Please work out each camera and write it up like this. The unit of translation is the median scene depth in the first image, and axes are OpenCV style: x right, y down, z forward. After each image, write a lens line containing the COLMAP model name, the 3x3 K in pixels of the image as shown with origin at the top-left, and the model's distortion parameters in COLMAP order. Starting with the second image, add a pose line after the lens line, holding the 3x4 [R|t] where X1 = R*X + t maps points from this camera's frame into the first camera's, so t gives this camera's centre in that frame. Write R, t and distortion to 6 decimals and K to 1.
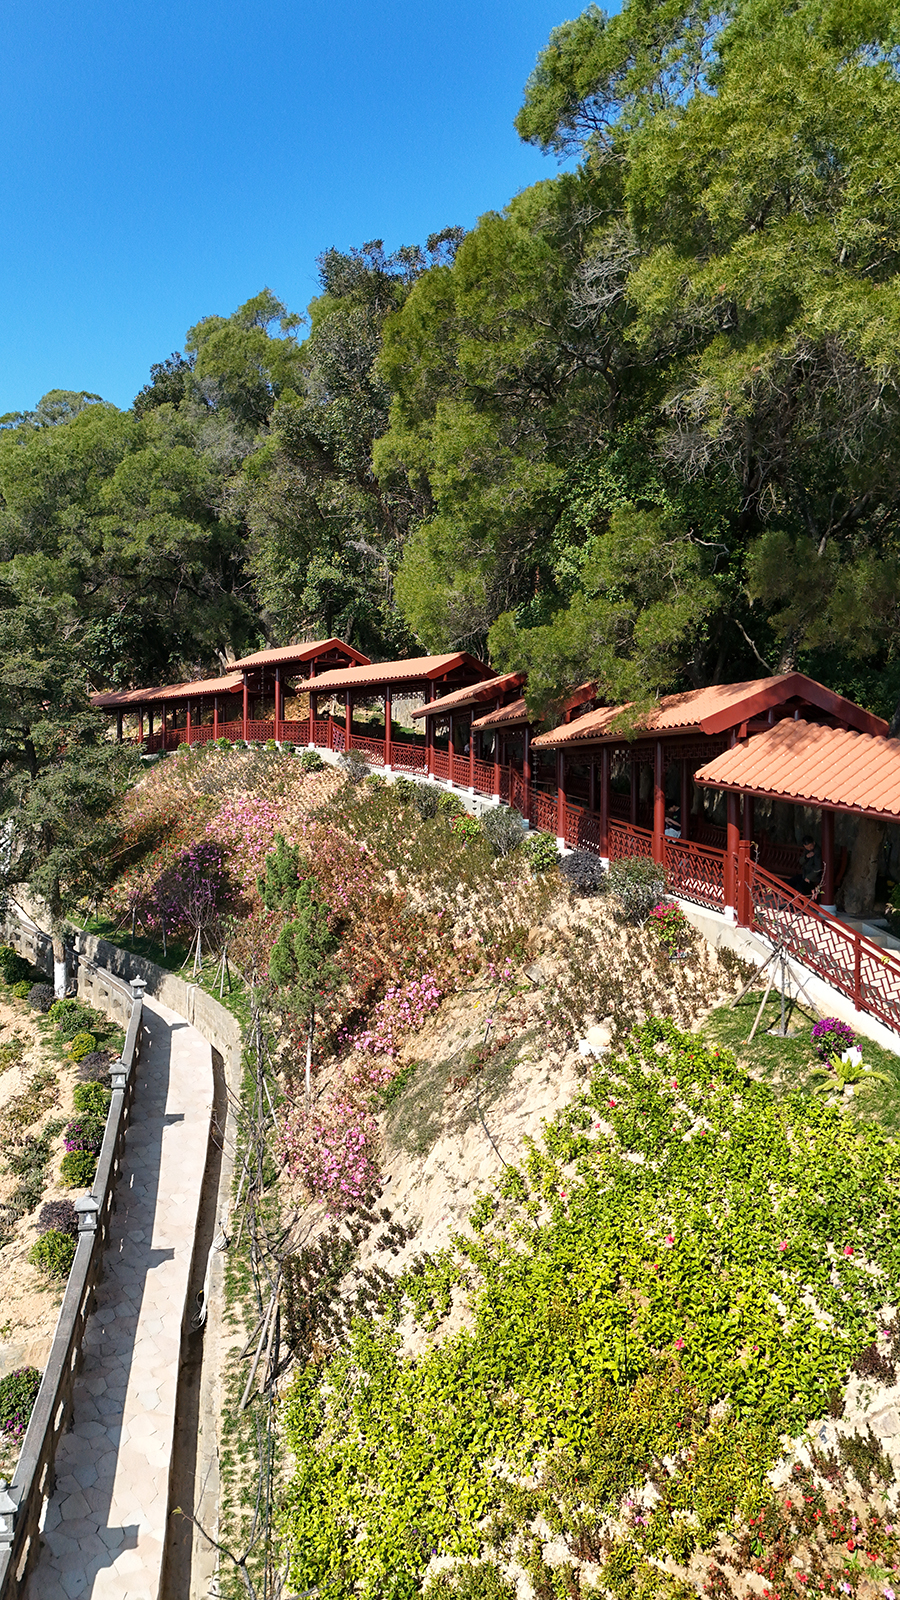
lens RADIAL K [[1193.6, 0, 450.0], [0, 1193.6, 800.0], [0, 0, 1]] dist [0.037800, -0.002953]
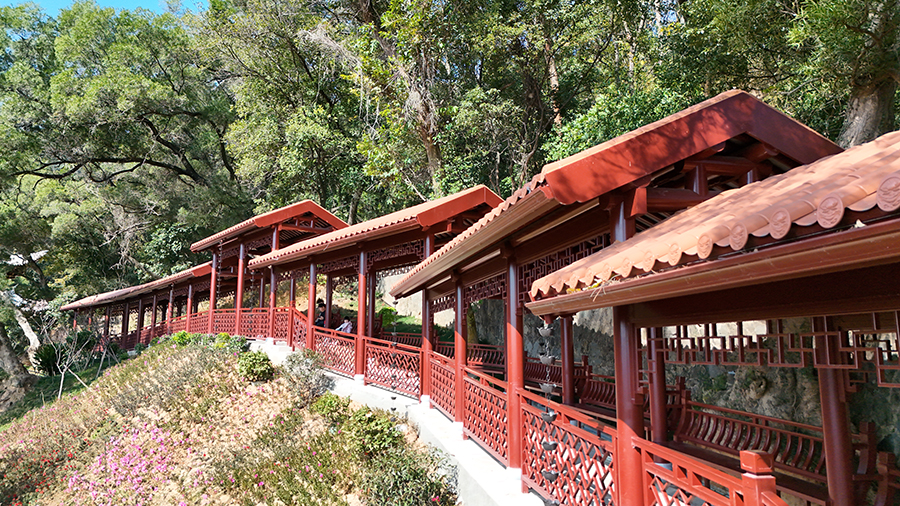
lens RADIAL K [[671.4, 0, 450.0], [0, 671.4, 253.0], [0, 0, 1]] dist [0.037800, -0.002953]
pose [[0.999711, -0.017592, -0.016402, 0.002882], [0.014893, 0.988235, -0.152217, -0.062241], [0.018887, 0.151928, 0.988211, 1.054033]]
